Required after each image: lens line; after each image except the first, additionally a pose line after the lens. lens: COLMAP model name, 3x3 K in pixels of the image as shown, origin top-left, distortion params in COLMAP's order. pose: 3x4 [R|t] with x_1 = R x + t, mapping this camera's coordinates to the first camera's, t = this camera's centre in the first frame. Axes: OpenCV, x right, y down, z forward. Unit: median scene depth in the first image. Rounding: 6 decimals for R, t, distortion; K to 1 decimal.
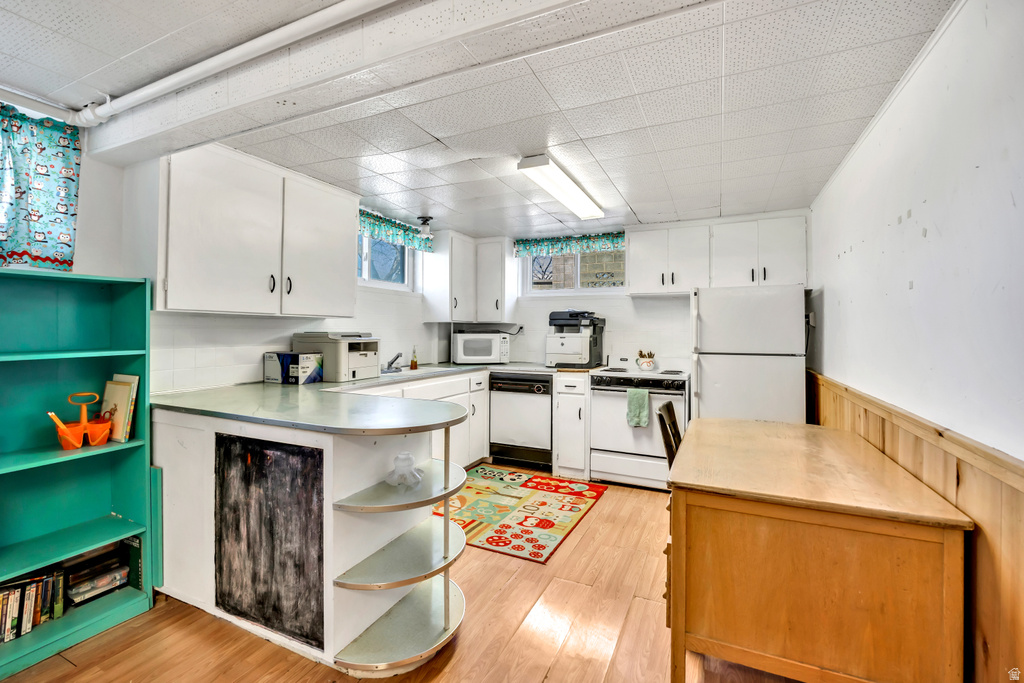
lens RADIAL K [[449.6, 0, 516.2], [0, 449.6, 334.4], [0, 0, 1]] dist [-0.015631, -0.000196]
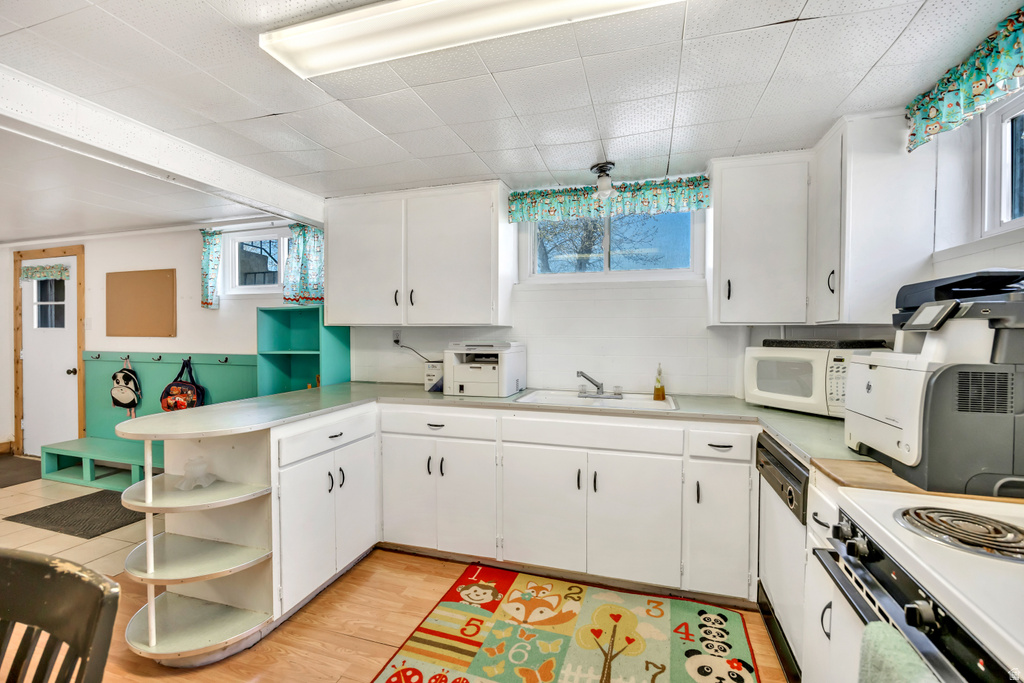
lens RADIAL K [[449.6, 0, 513.7], [0, 449.6, 341.8], [0, 0, 1]] dist [-0.015631, -0.000196]
pose [[0.134626, 0.015621, -0.990773, 0.475568], [-0.009656, 0.999849, 0.014452, -0.015993], [0.990849, 0.007621, 0.134757, 0.872299]]
